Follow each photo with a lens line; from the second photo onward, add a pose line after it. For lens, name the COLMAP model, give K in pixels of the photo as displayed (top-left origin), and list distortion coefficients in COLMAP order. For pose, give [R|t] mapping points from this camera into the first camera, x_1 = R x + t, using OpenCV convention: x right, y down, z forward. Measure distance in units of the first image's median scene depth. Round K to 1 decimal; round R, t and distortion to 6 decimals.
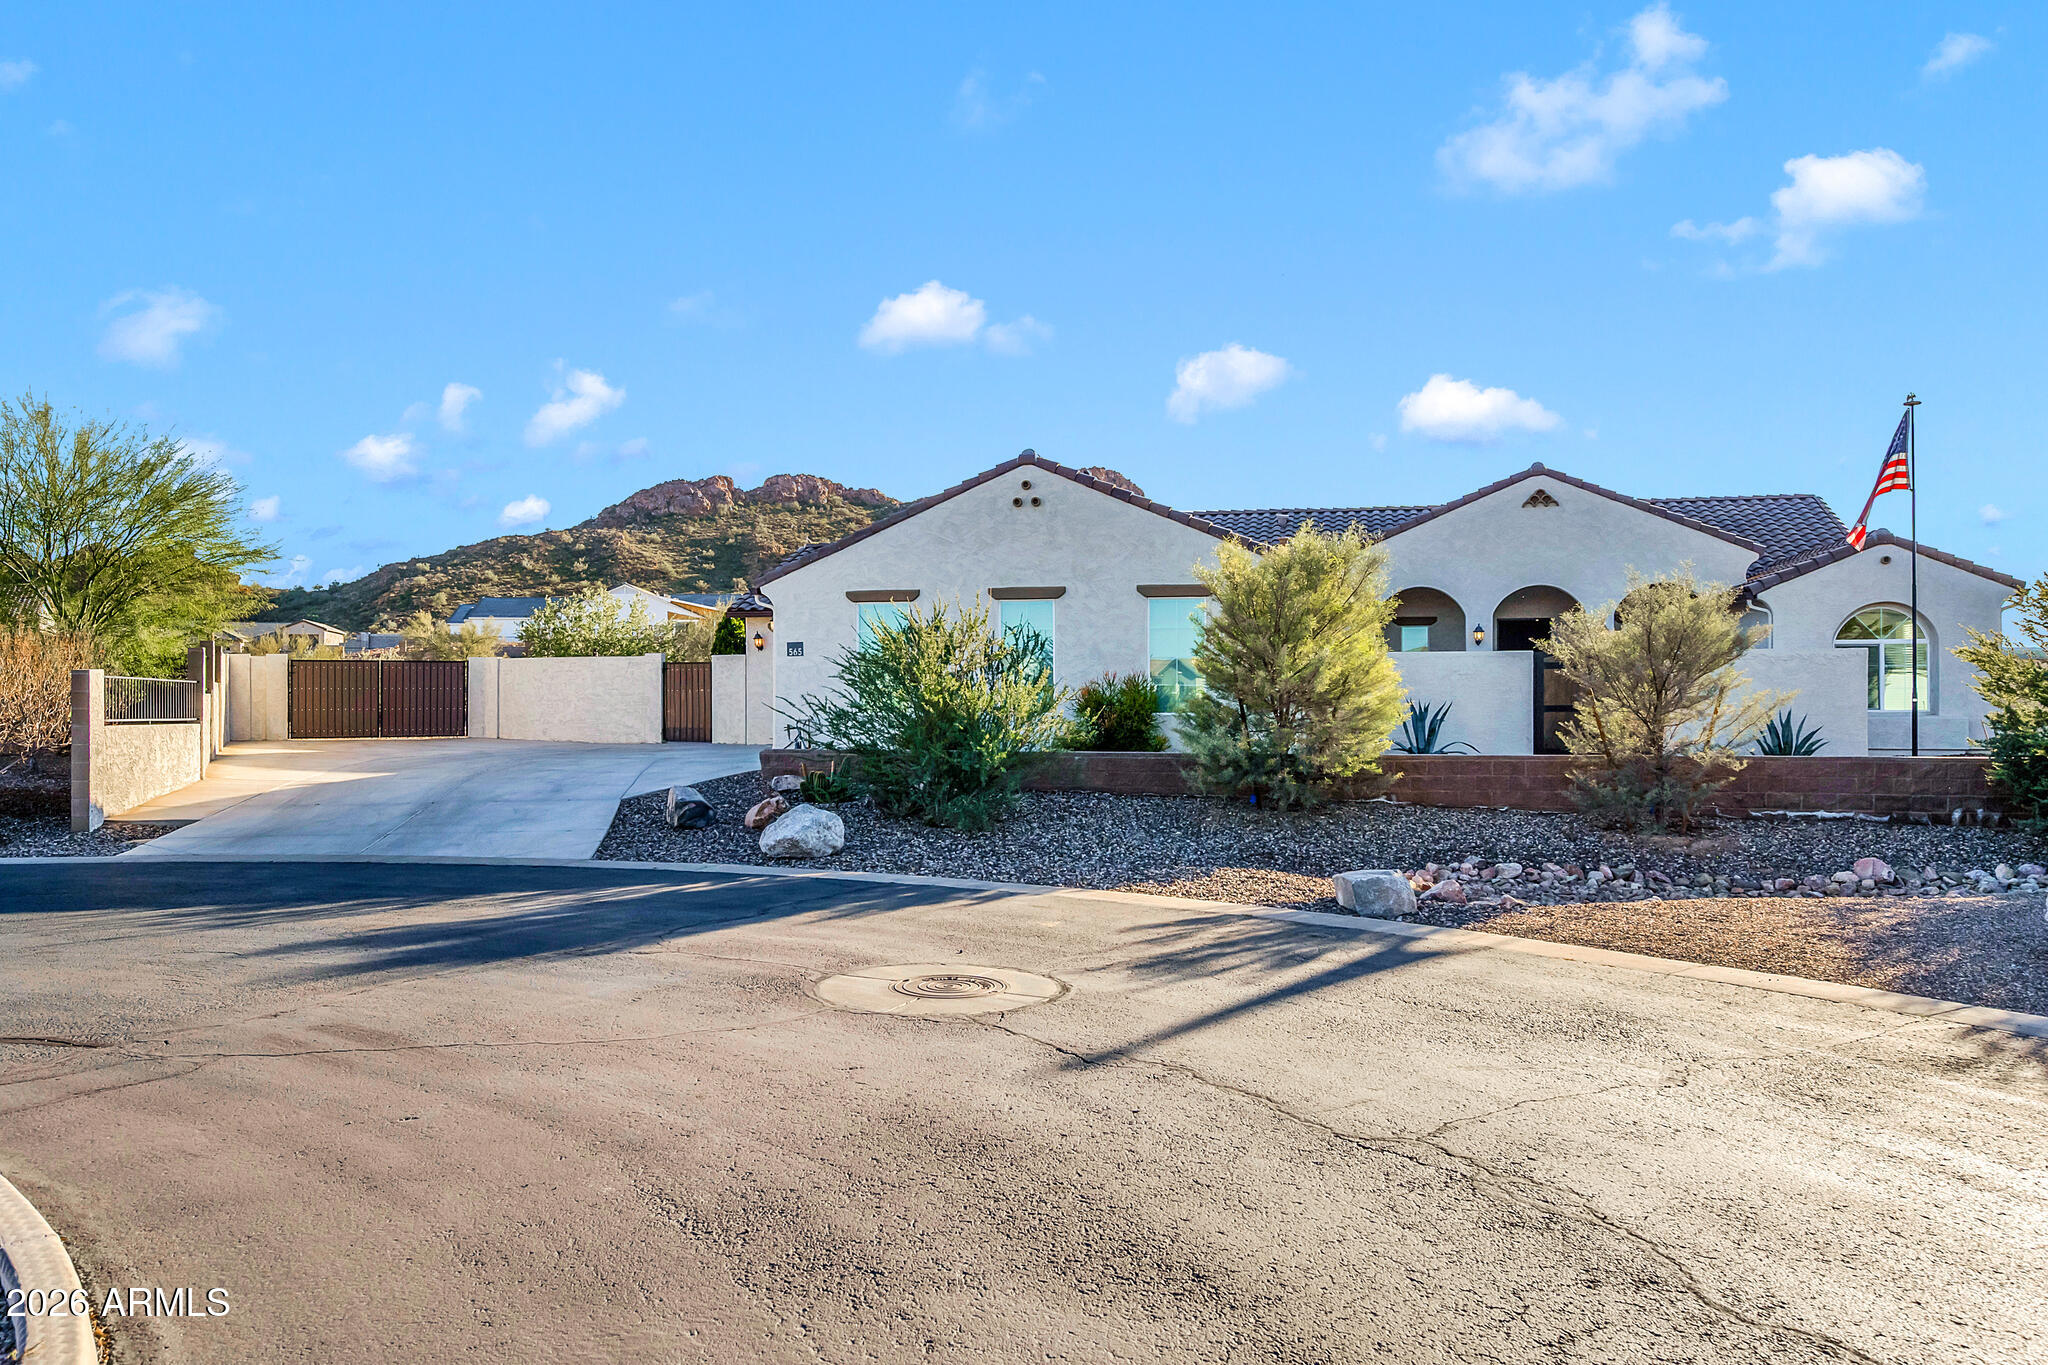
lens RADIAL K [[1426.6, 0, 1033.2], [0, 1426.6, 690.5], [0, 0, 1]] dist [-0.020752, -0.001076]
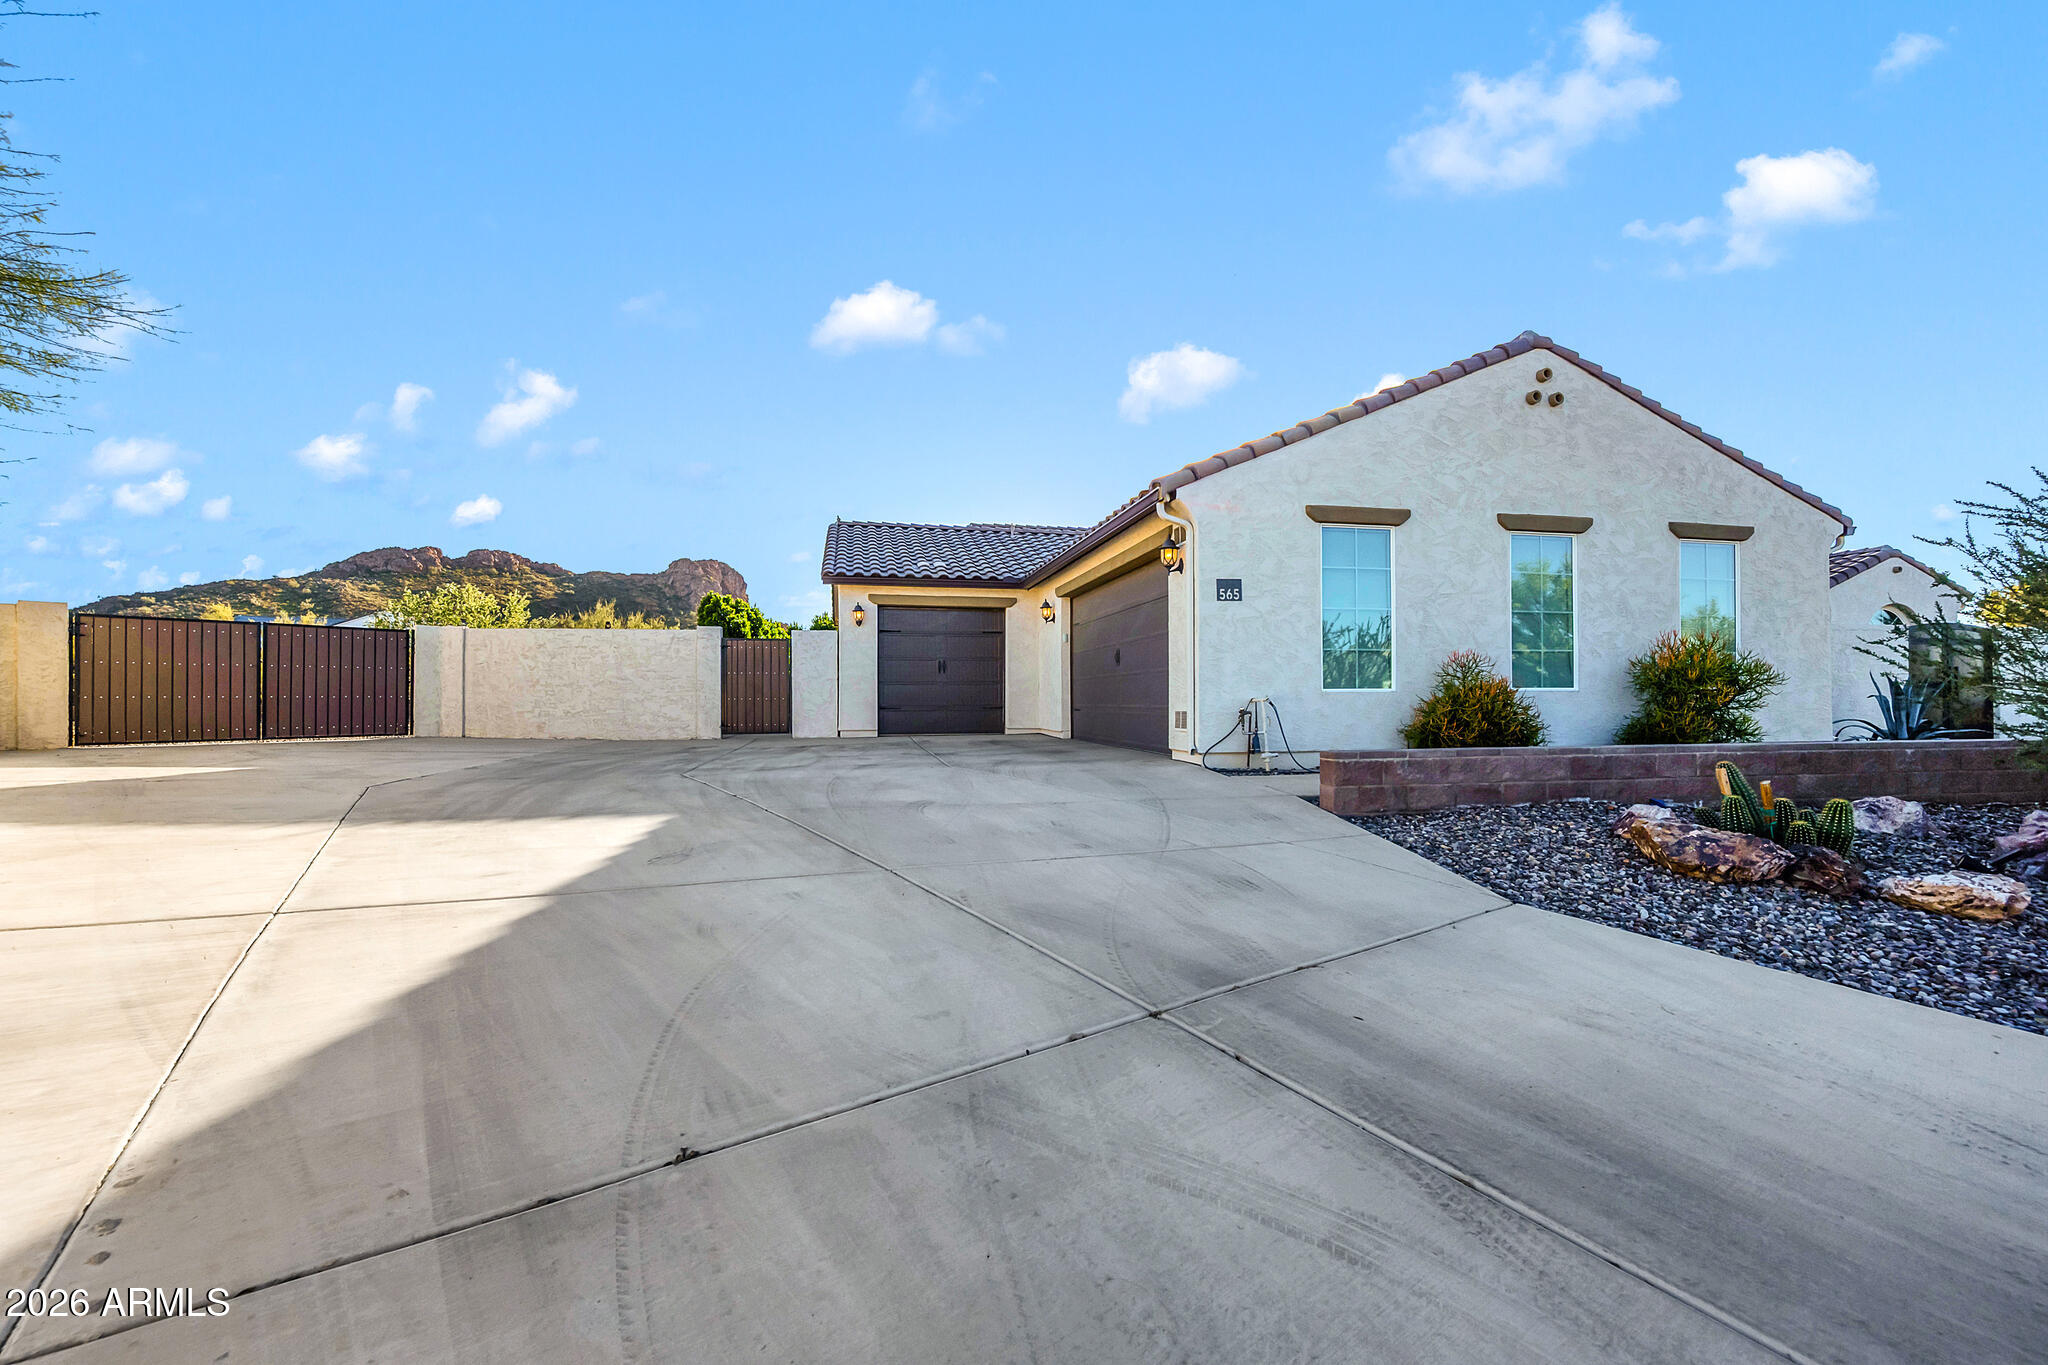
lens RADIAL K [[811.9, 0, 1033.0], [0, 811.9, 697.1], [0, 0, 1]] dist [-0.003836, 0.000831]
pose [[0.910500, -0.002293, 0.413503, -0.385429], [0.002004, 0.999997, 0.001132, 0.017987], [-0.413504, -0.000202, 0.910502, 0.680537]]
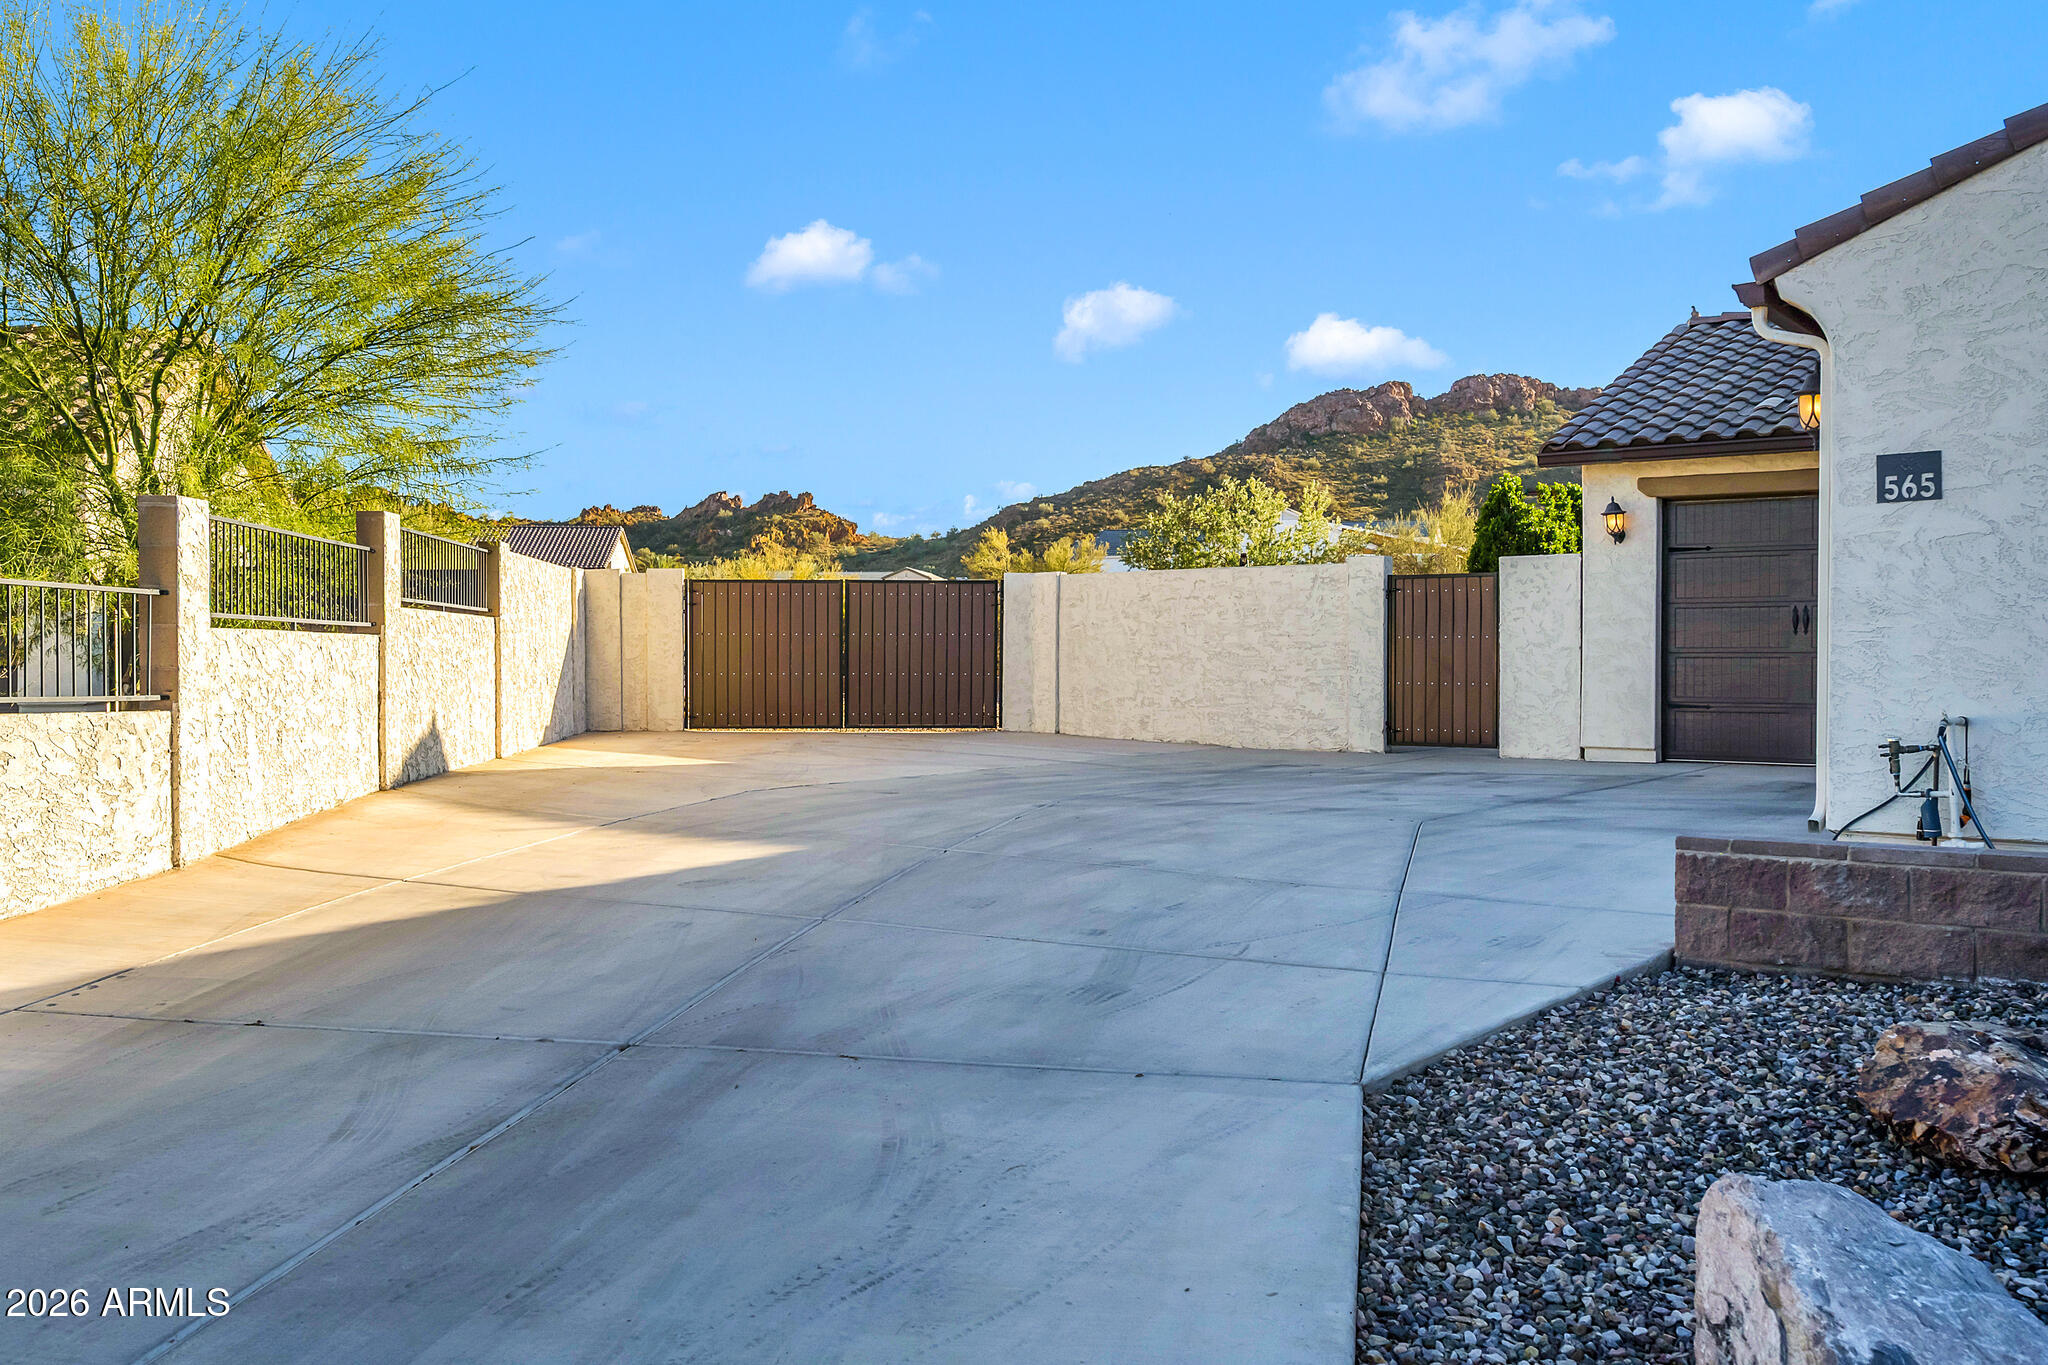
lens RADIAL K [[1789.2, 0, 1033.1], [0, 1789.2, 678.4], [0, 0, 1]] dist [0.004834, -0.003218]
pose [[0.915439, 0.007525, -0.402387, -0.177141], [-0.002000, 0.999898, 0.014149, 0.007095], [0.402453, -0.012148, 0.915360, 0.572099]]
